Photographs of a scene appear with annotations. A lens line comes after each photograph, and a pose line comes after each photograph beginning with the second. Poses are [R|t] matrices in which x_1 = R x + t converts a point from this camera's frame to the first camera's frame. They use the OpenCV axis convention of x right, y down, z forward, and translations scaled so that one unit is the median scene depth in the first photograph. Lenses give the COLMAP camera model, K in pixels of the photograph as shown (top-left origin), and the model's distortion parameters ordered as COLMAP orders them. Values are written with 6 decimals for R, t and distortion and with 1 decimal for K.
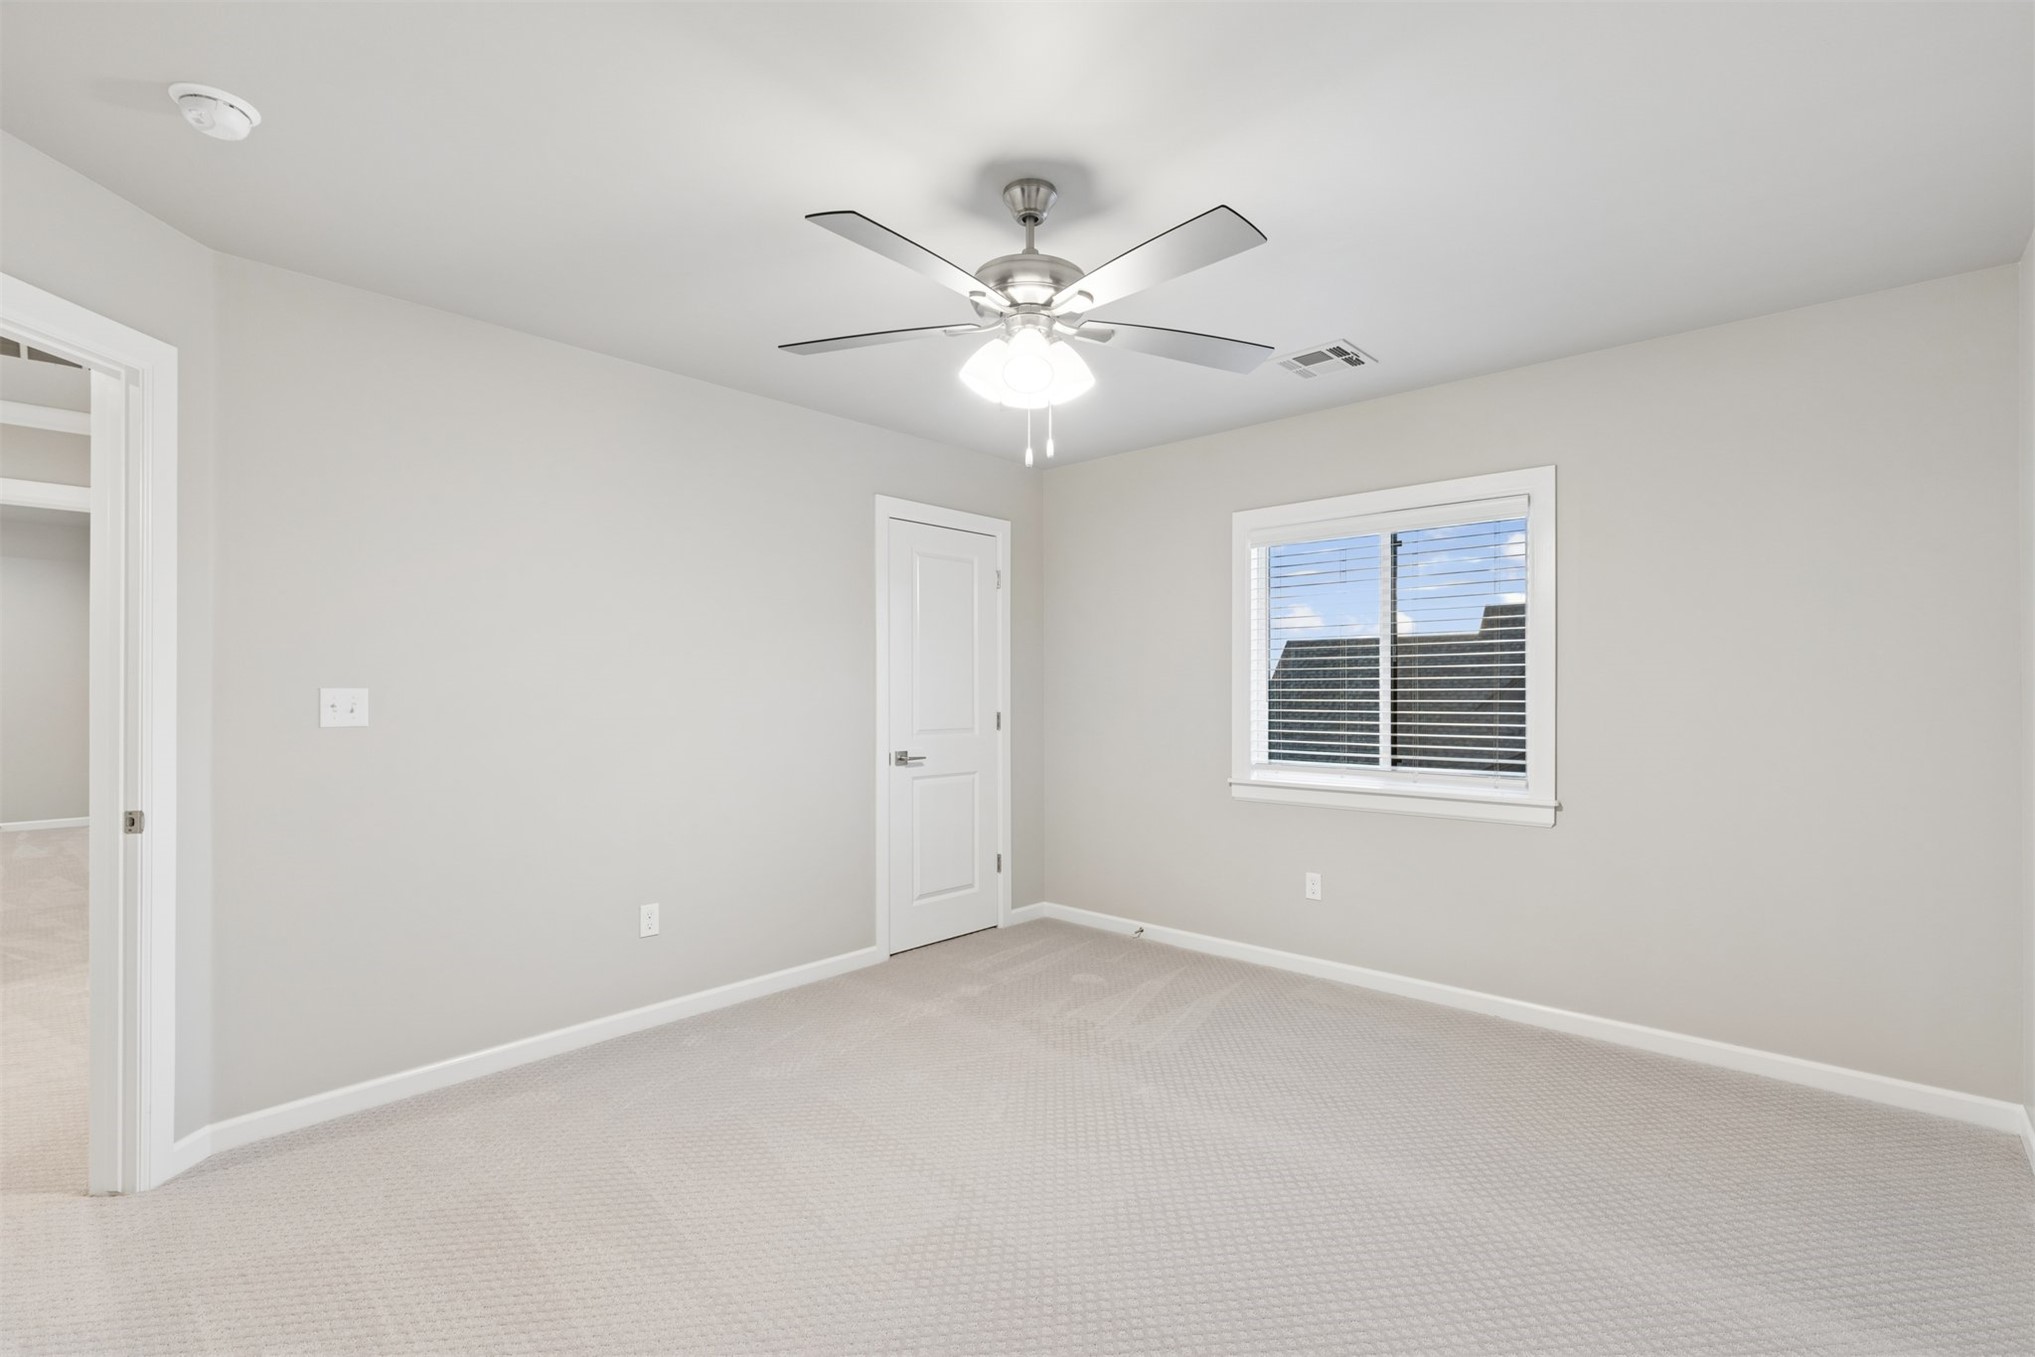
lens RADIAL K [[918.1, 0, 1017.5], [0, 918.1, 678.5], [0, 0, 1]] dist [0.000410, 0.000002]
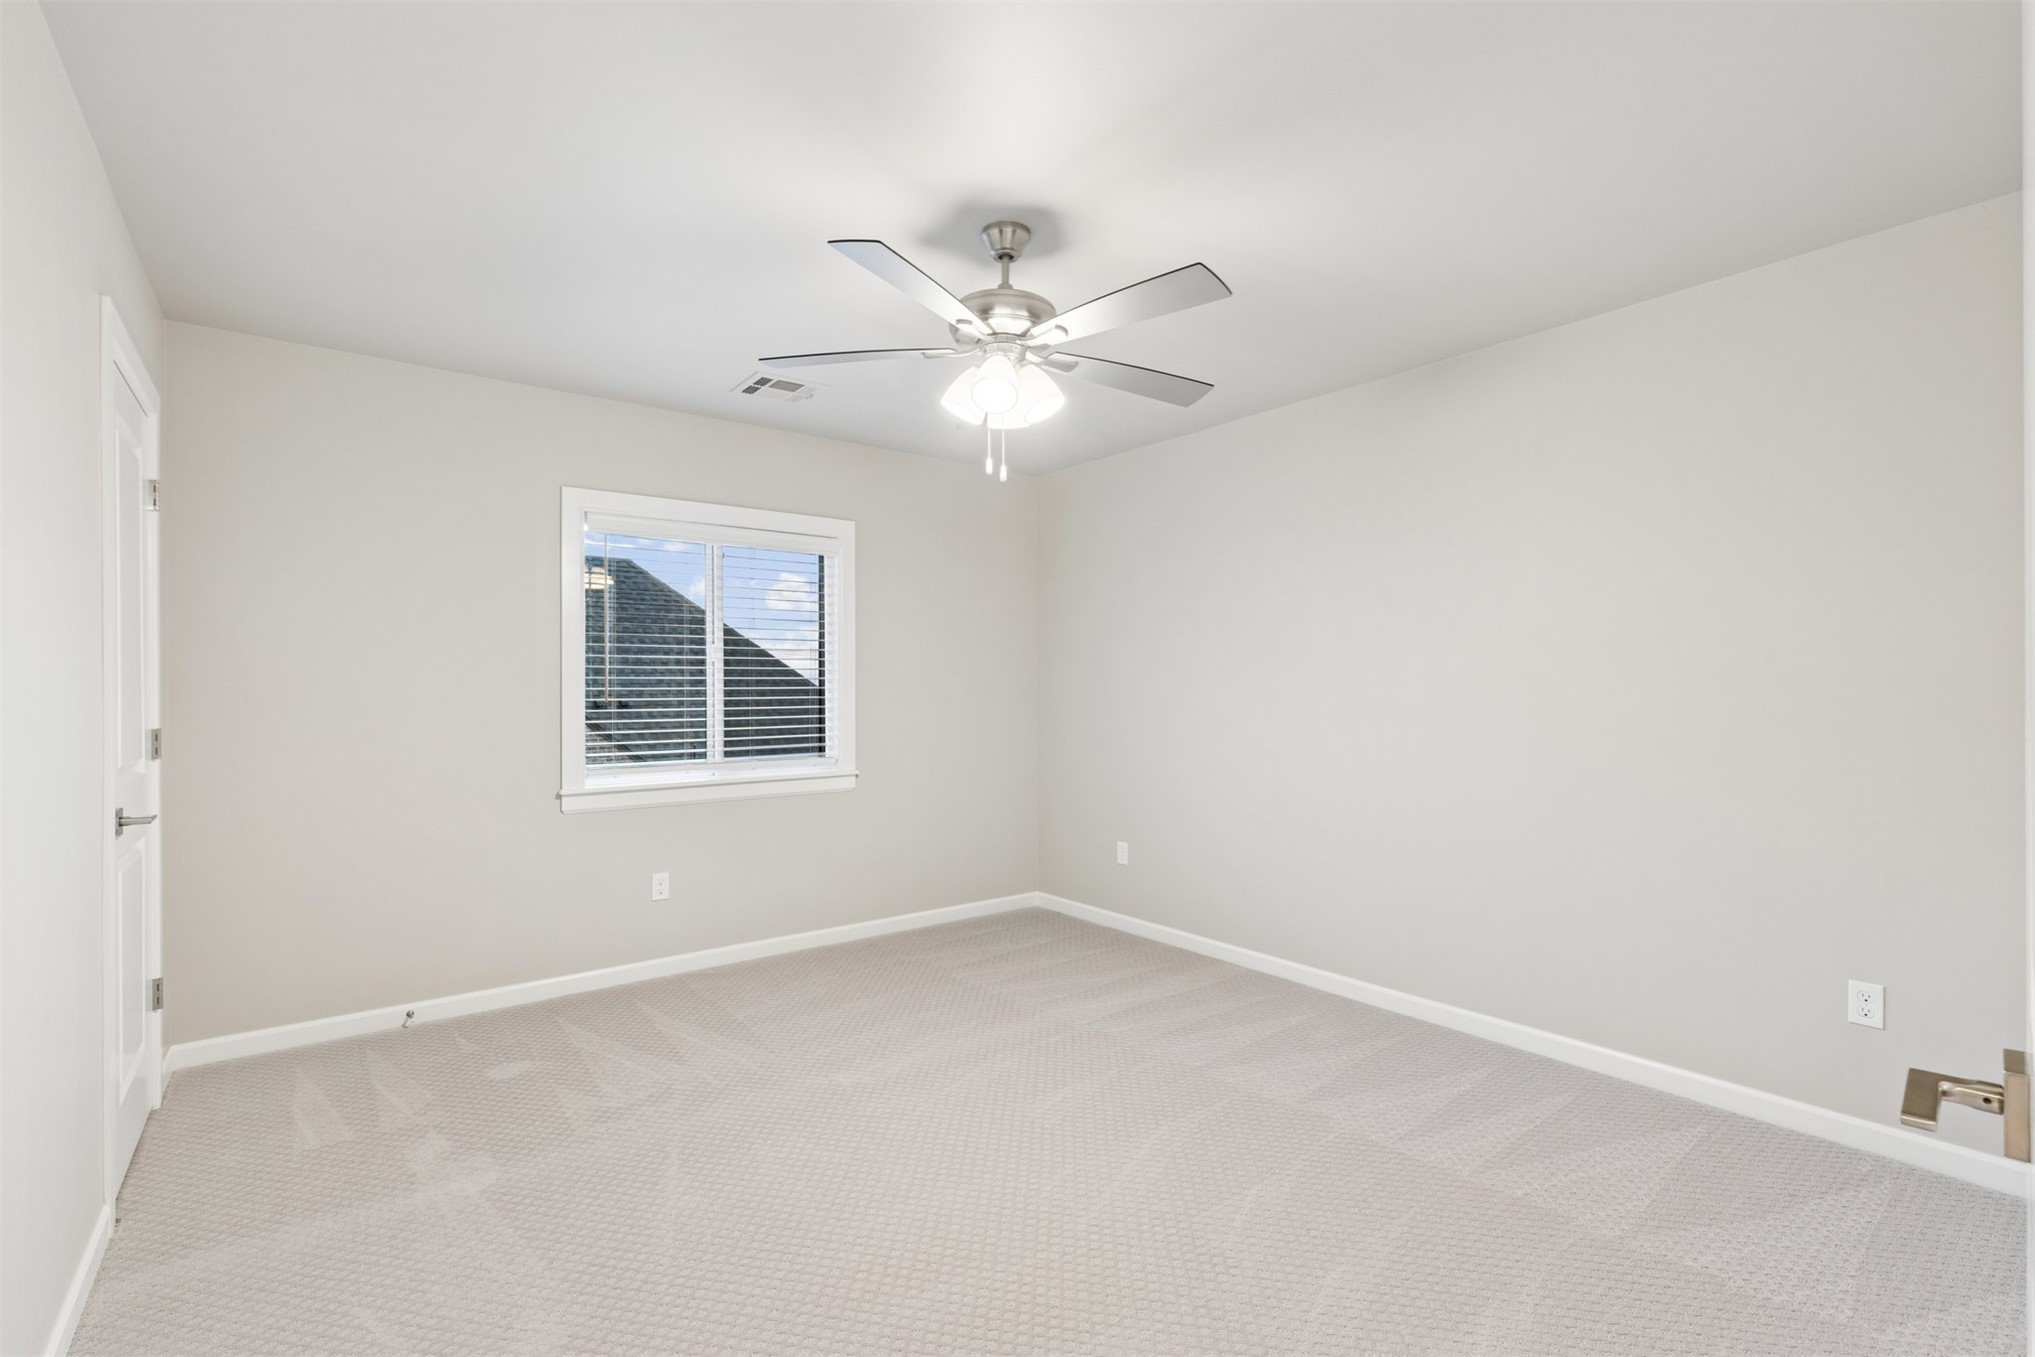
lens RADIAL K [[922.3, 0, 1012.5], [0, 922.3, 690.3], [0, 0, 1]] dist [0.001889, 0.000614]
pose [[0.181424, -0.006336, 0.983385, -0.608873], [-0.009039, 0.999926, 0.008110, 0.003274], [-0.983363, -0.010360, 0.181353, 0.464283]]
